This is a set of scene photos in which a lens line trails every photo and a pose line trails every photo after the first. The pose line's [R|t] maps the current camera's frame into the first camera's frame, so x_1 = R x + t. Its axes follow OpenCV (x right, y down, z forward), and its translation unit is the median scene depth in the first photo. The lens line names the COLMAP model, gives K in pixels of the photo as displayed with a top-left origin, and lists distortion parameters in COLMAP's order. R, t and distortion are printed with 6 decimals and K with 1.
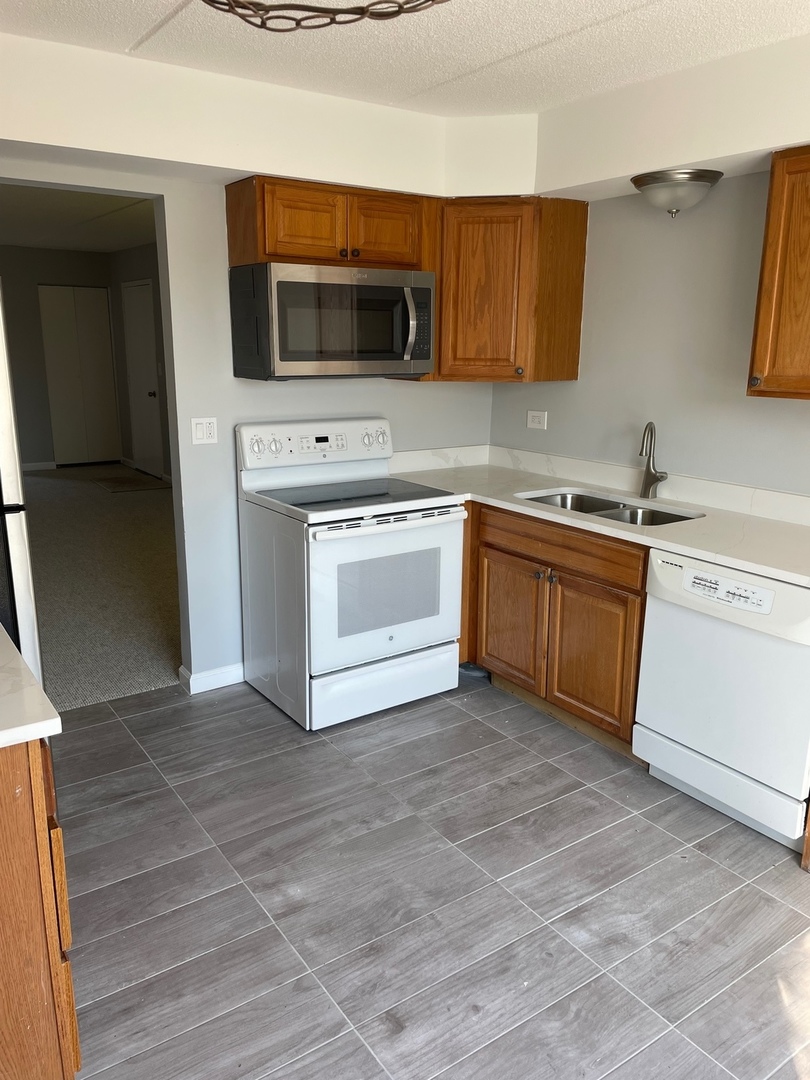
lens RADIAL K [[808.8, 0, 405.0], [0, 808.8, 540.0], [0, 0, 1]] dist [0.096797, -0.109326]
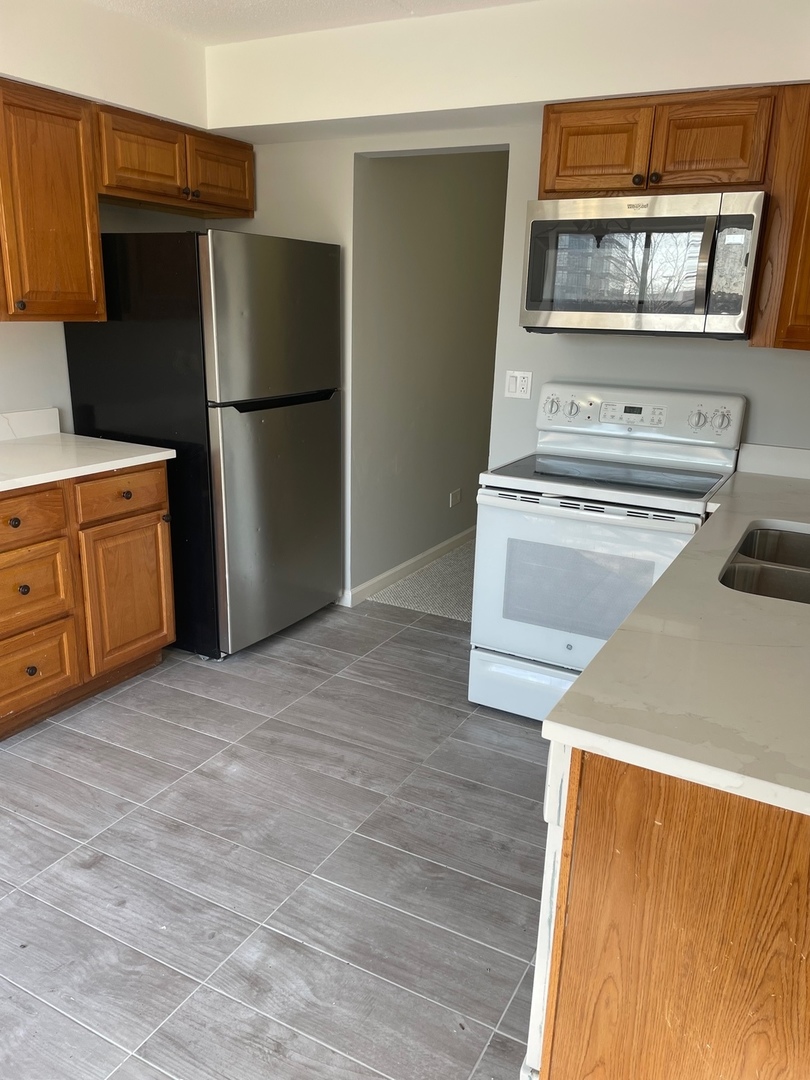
lens RADIAL K [[815.6, 0, 422.0], [0, 815.6, 552.5], [0, 0, 1]] dist [0.092318, -0.099838]
pose [[0.454778, 0.263281, -0.850800, 0.853918], [-0.240592, 0.956106, 0.167265, -0.108623], [0.857492, 0.128627, 0.498159, 0.603032]]
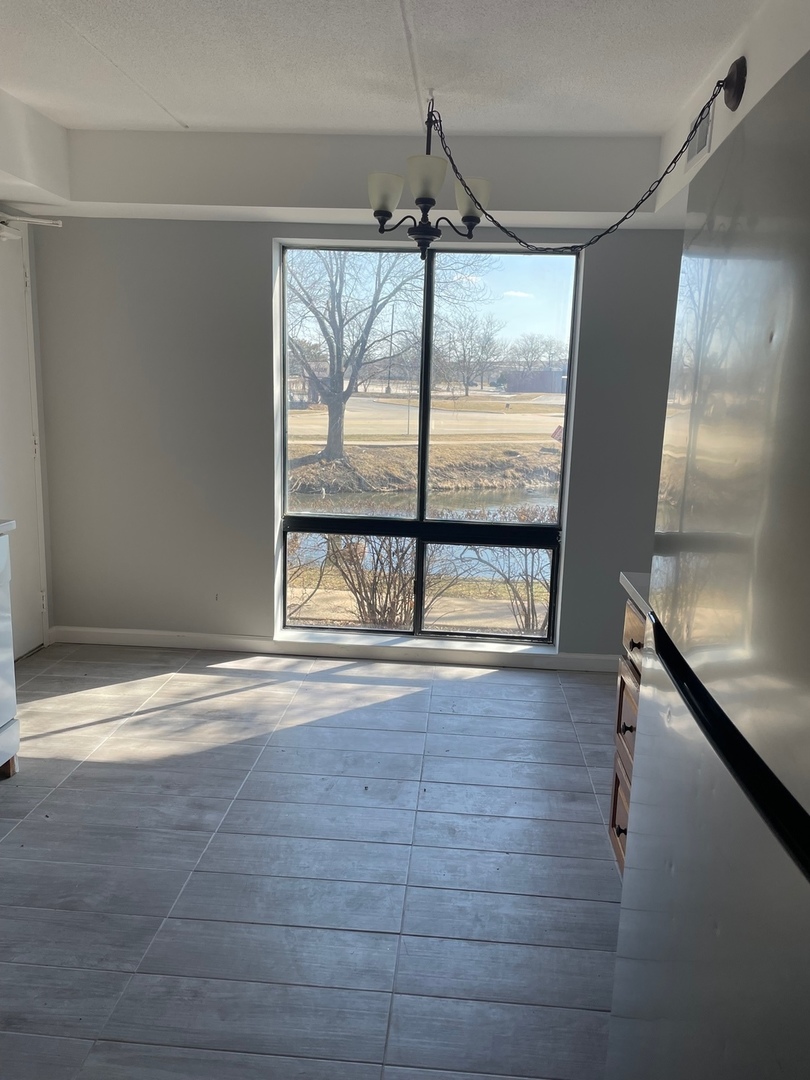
lens RADIAL K [[808.8, 0, 405.0], [0, 808.8, 540.0], [0, 0, 1]] dist [0.096797, -0.109326]
pose [[-0.770727, -0.158961, 0.617018, -0.628742], [0.115542, 0.917456, 0.380688, -0.294500], [-0.626601, 0.364698, -0.688742, 1.374727]]
